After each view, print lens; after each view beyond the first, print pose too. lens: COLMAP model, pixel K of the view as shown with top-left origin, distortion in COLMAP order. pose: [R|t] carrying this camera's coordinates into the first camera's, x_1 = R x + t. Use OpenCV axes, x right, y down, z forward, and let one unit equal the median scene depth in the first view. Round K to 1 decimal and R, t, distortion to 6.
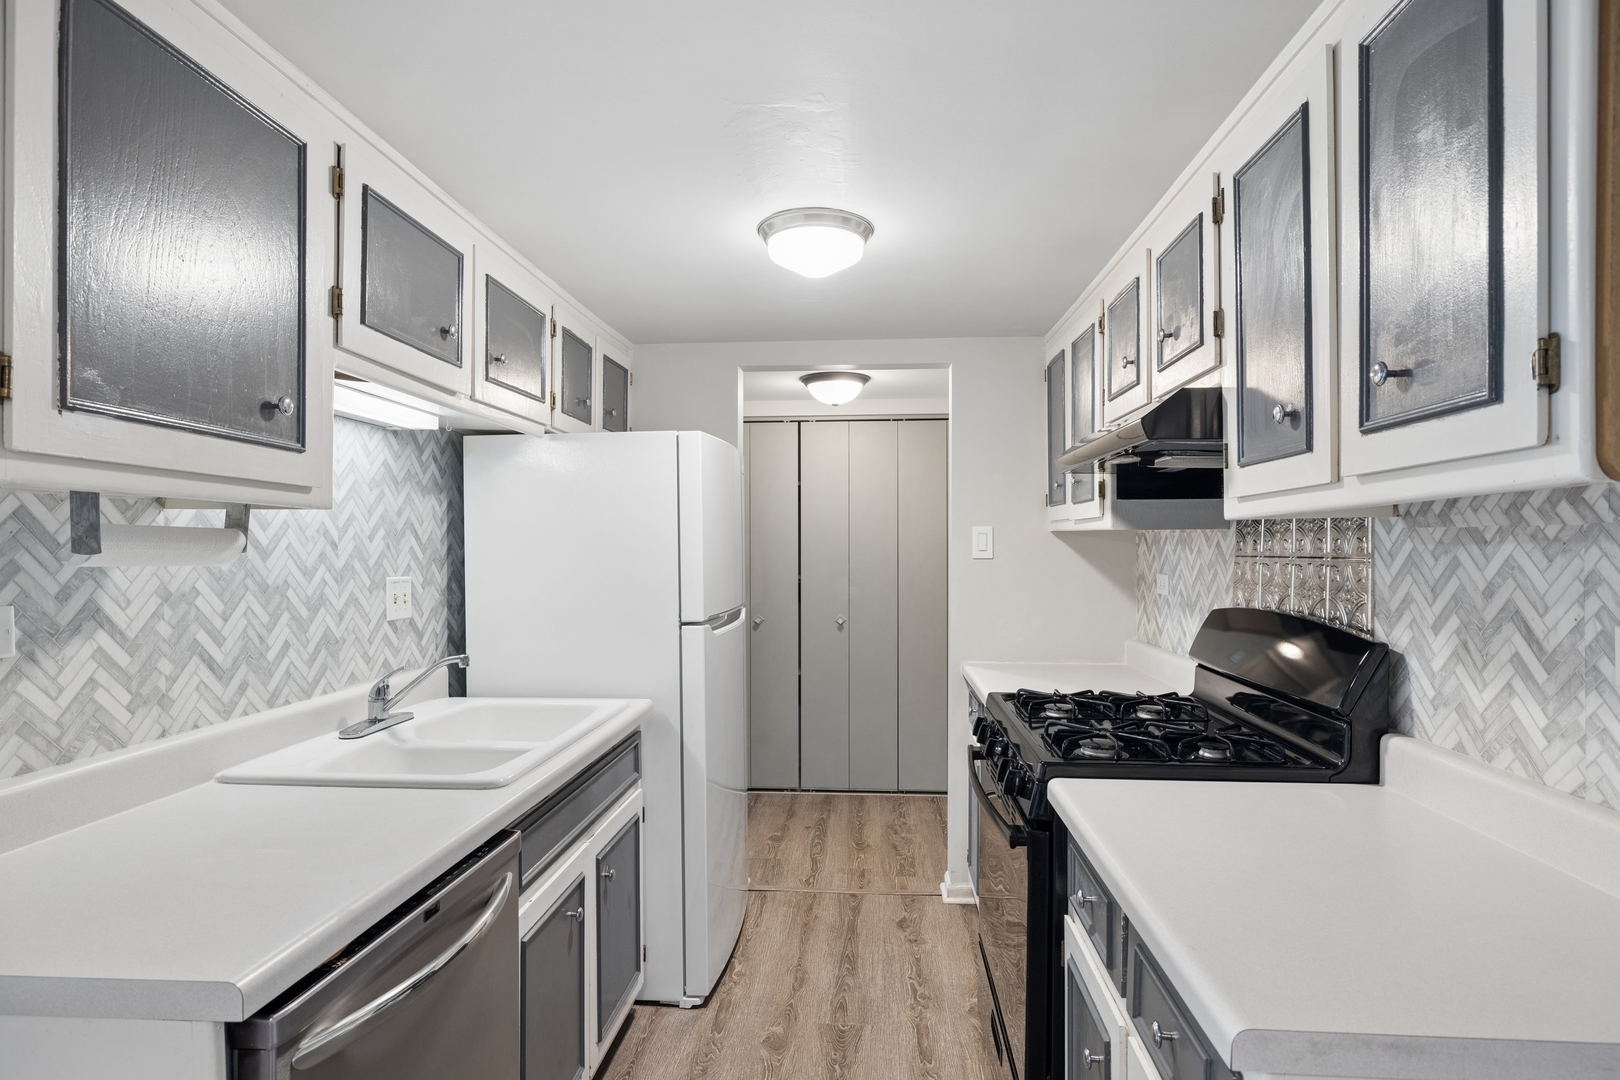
lens RADIAL K [[868.6, 0, 810.5], [0, 868.6, 546.4], [0, 0, 1]] dist [-0.001144, -0.000297]
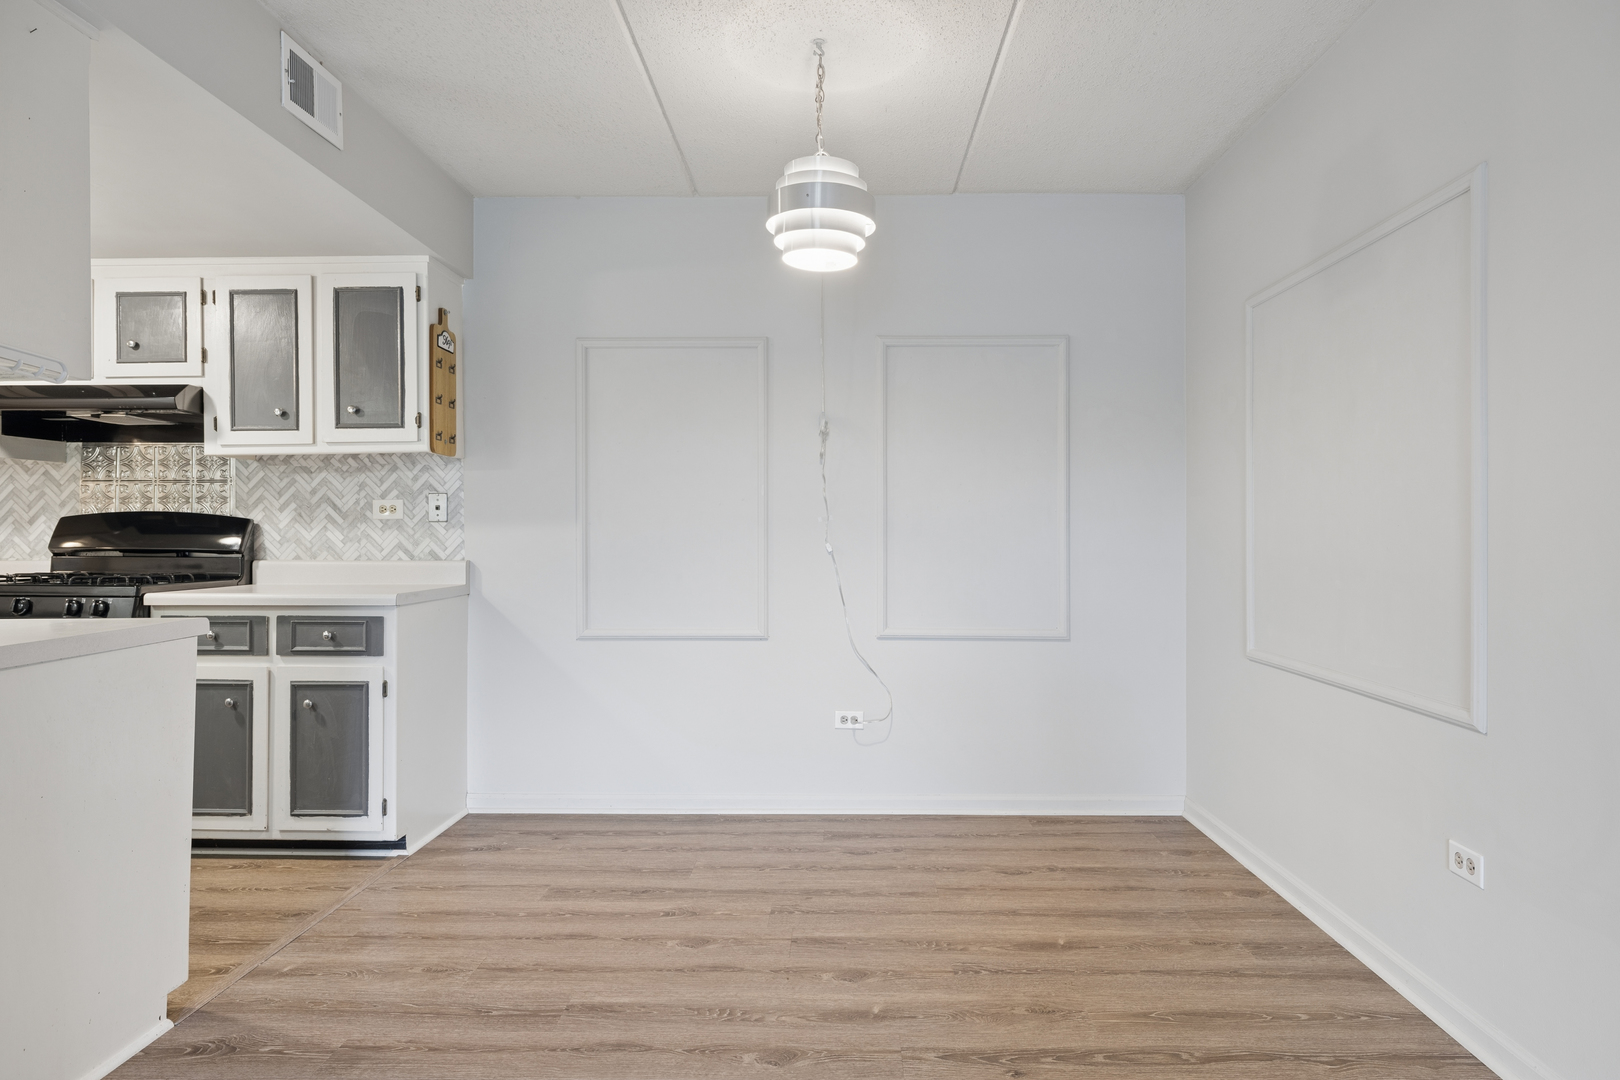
lens RADIAL K [[983.4, 0, 815.5], [0, 983.4, 528.4], [0, 0, 1]] dist [-0.003218, -0.001109]
pose [[-0.047723, 0.004823, 0.998849, -2.047459], [0.001013, 0.999988, -0.004780, 0.166137], [-0.998860, 0.000784, -0.047727, -0.307120]]
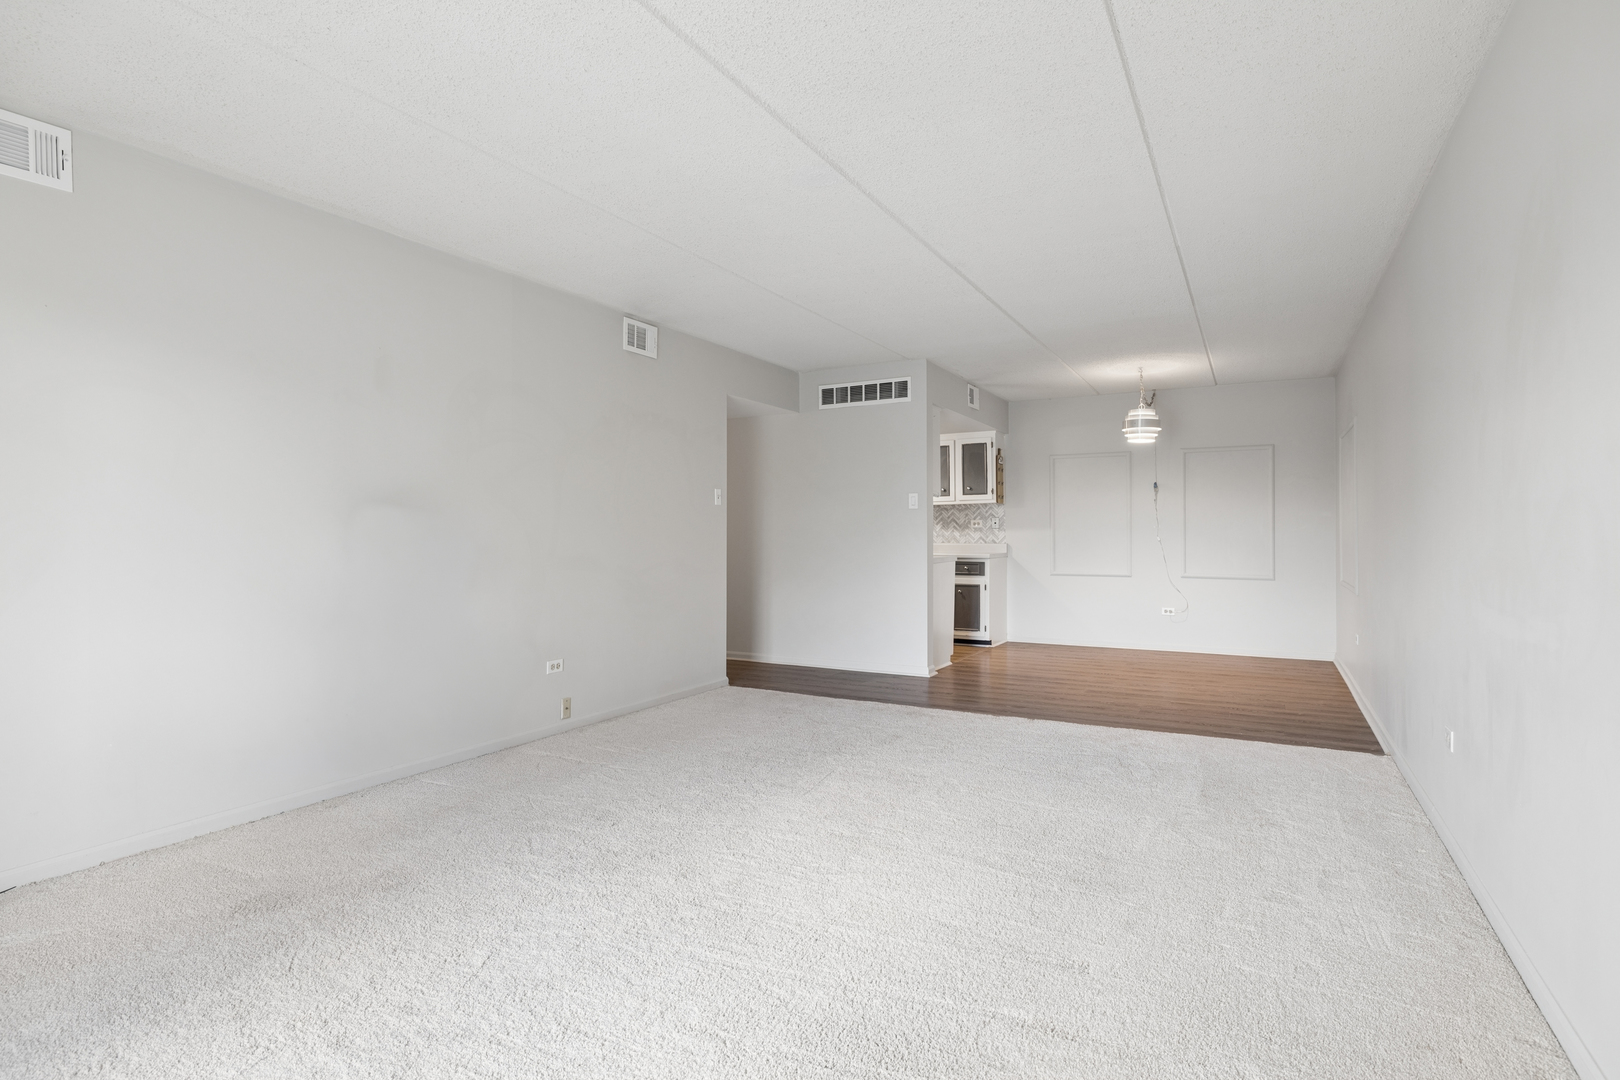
lens RADIAL K [[830.3, 0, 817.1], [0, 830.3, 523.0], [0, 0, 1]] dist [0.001945, 0.000433]
pose [[0.400371, 0.010508, 0.916293, -5.254782], [0.001991, 0.999922, -0.012337, 0.165809], [-0.916351, 0.006763, 0.400319, -0.606339]]
